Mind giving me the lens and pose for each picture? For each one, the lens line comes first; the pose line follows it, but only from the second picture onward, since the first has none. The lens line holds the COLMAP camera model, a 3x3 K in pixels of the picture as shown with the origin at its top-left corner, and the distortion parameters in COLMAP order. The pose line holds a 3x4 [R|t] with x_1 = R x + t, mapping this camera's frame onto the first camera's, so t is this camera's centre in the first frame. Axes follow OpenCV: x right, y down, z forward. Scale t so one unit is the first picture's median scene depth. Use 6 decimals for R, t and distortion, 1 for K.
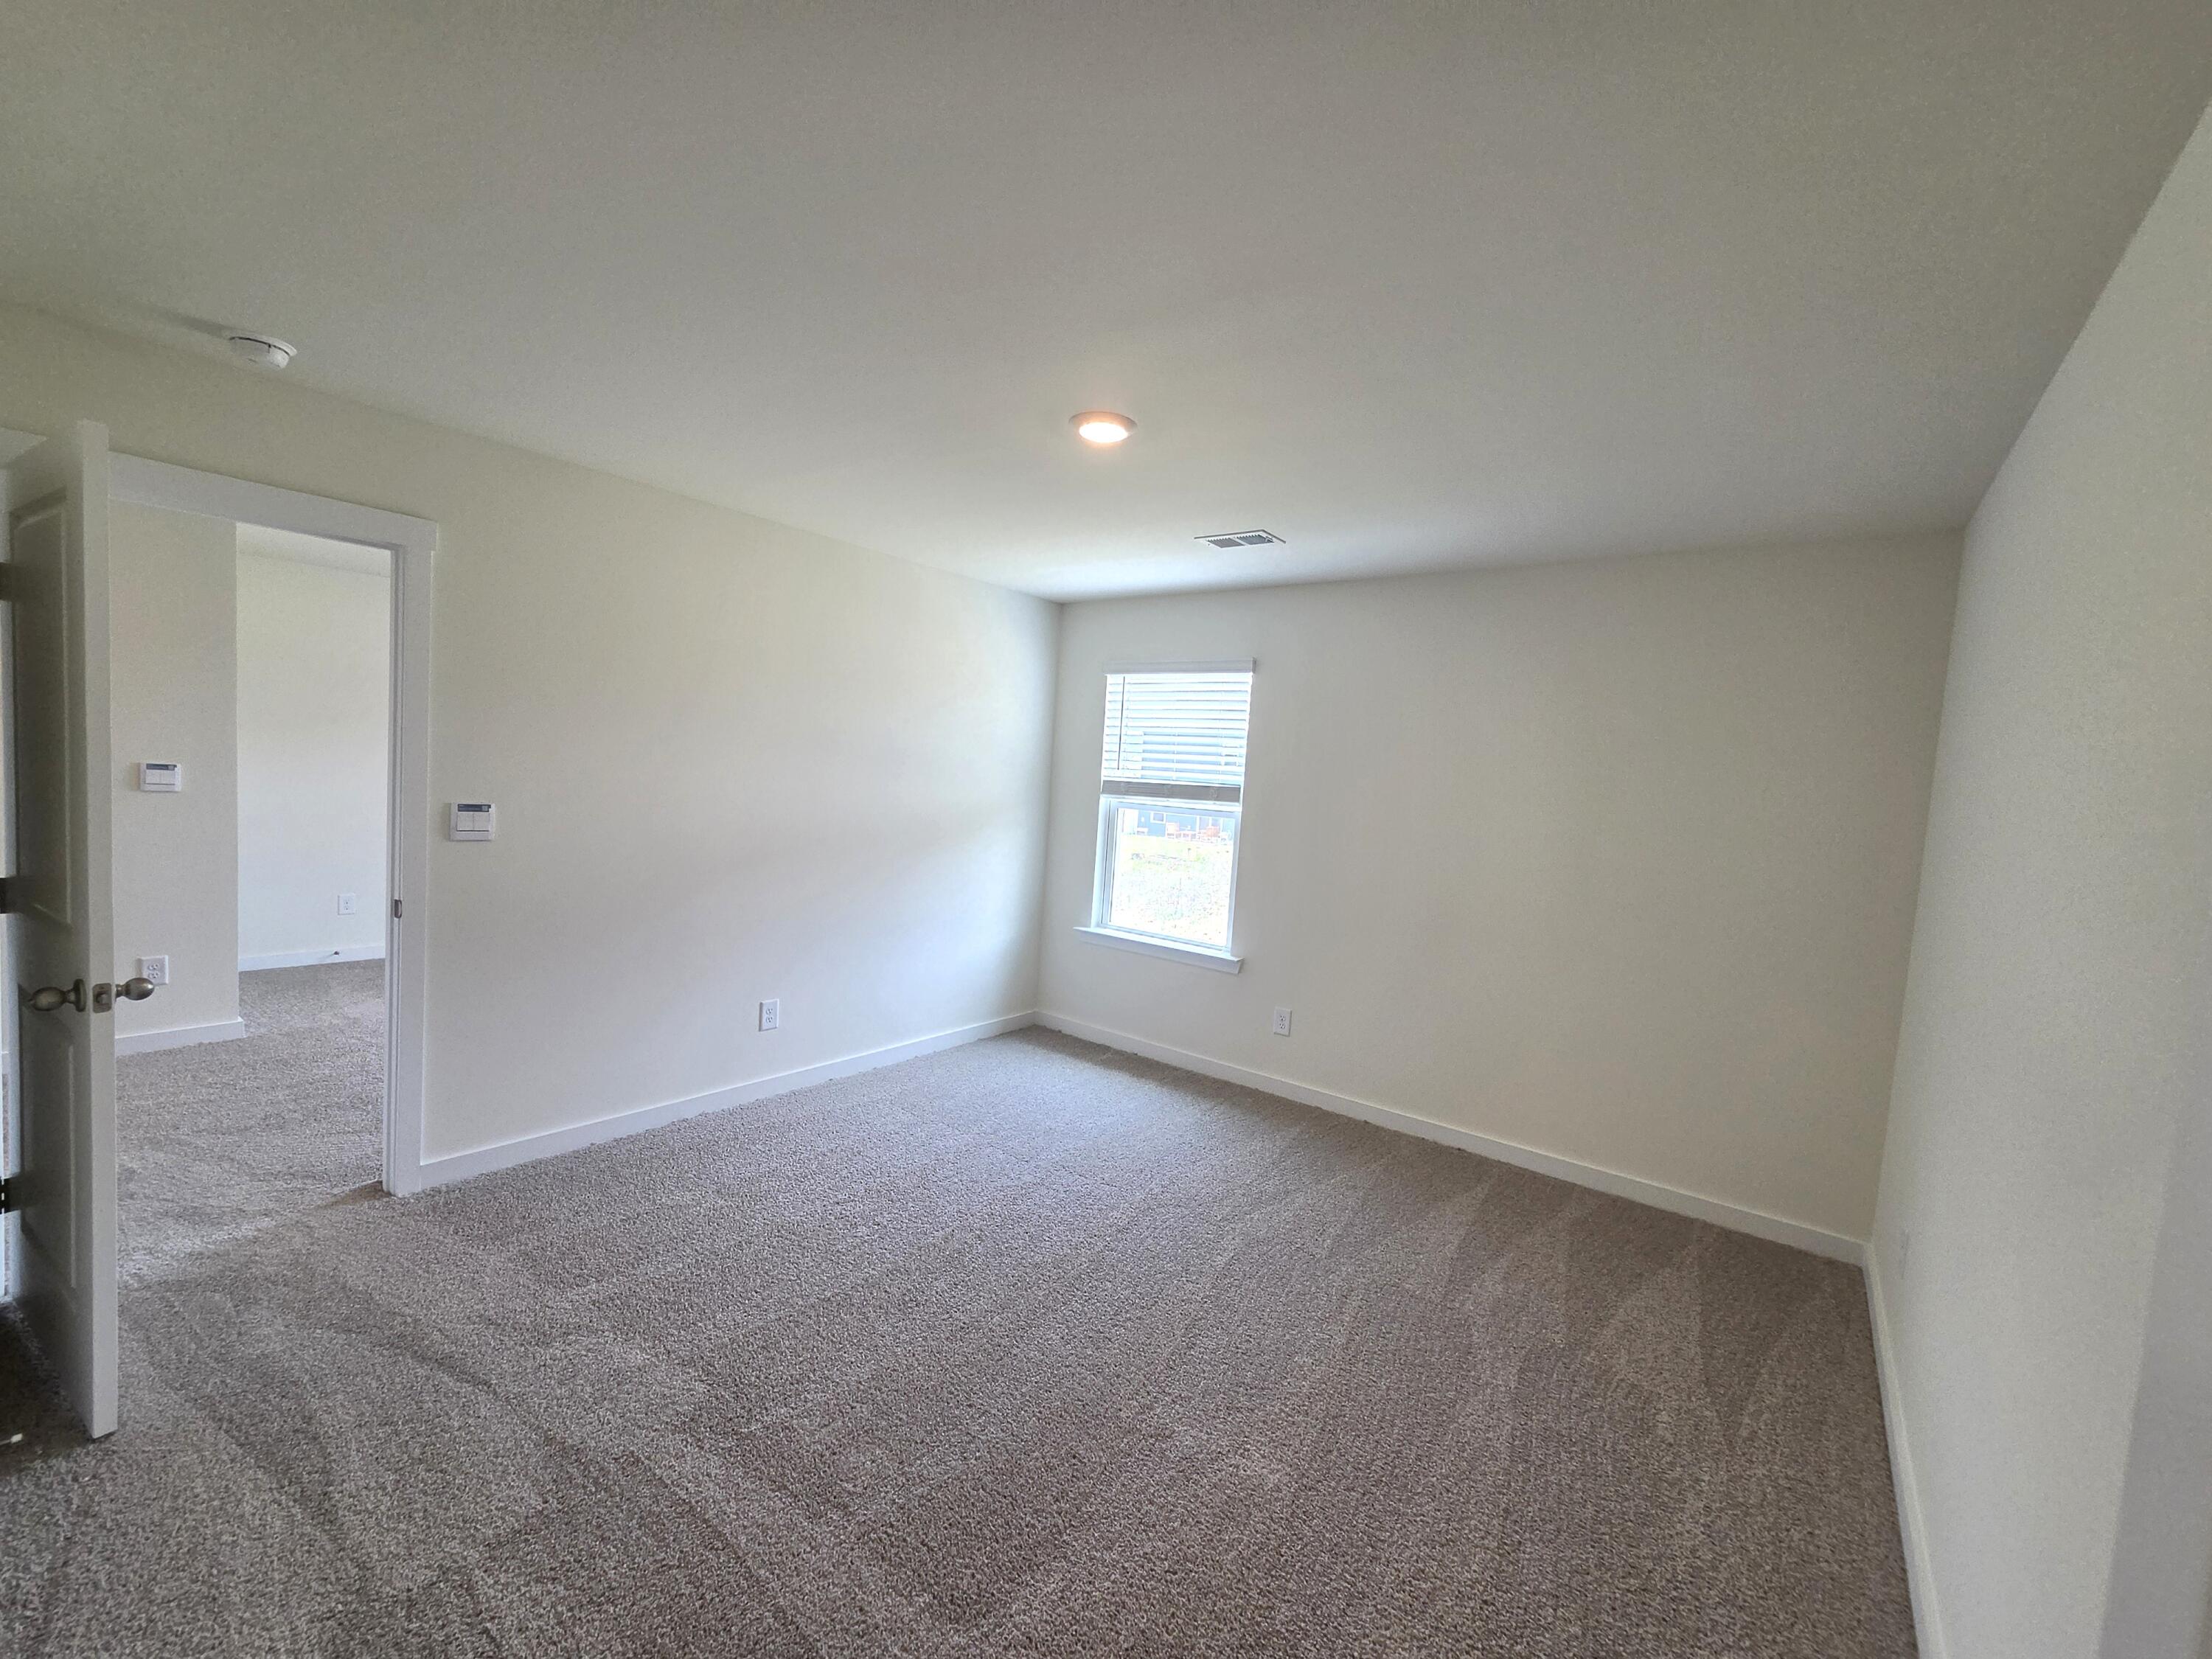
lens RADIAL K [[878.9, 0, 1106.0], [0, 878.9, 829.5], [0, 0, 1]] dist [-0.017466, -0.000002]
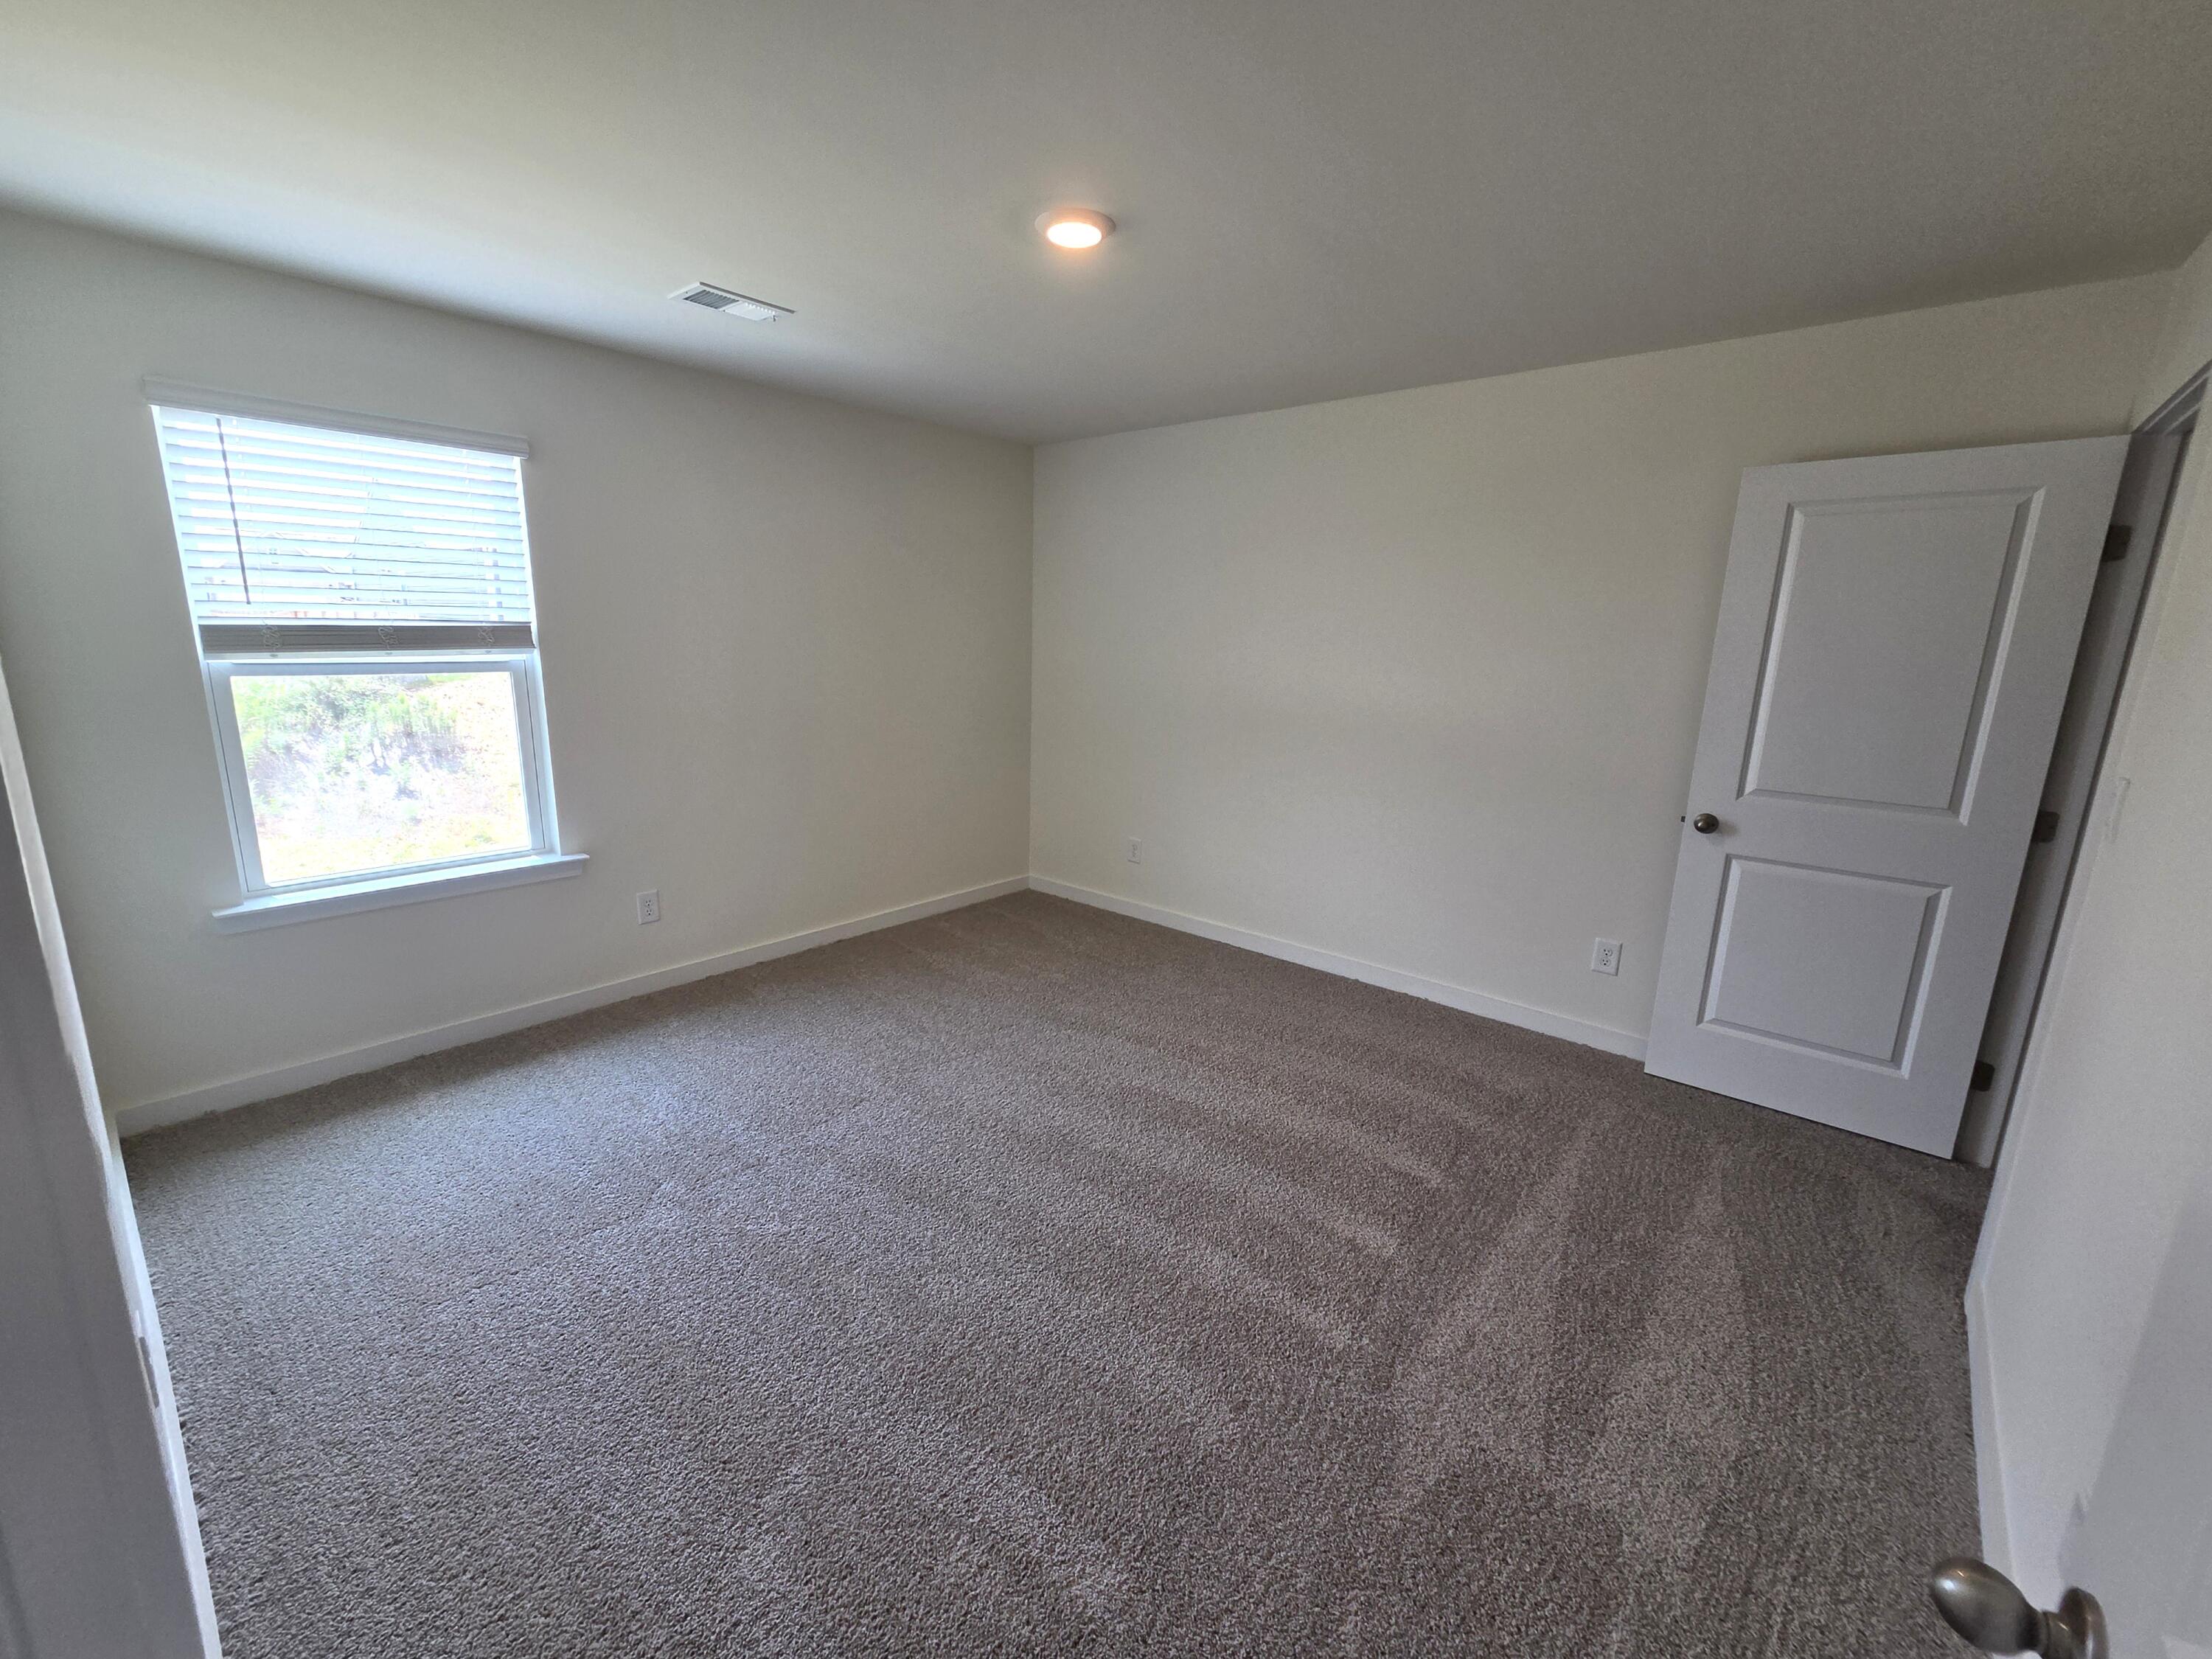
lens RADIAL K [[911.6, 0, 1094.6], [0, 911.6, 850.7], [0, 0, 1]] dist [0.036477, -0.000025]
pose [[0.073498, -0.292104, 0.953558, -0.592946], [0.060860, 0.955676, 0.288062, -0.062946], [-0.995437, 0.036862, 0.088017, 0.483685]]
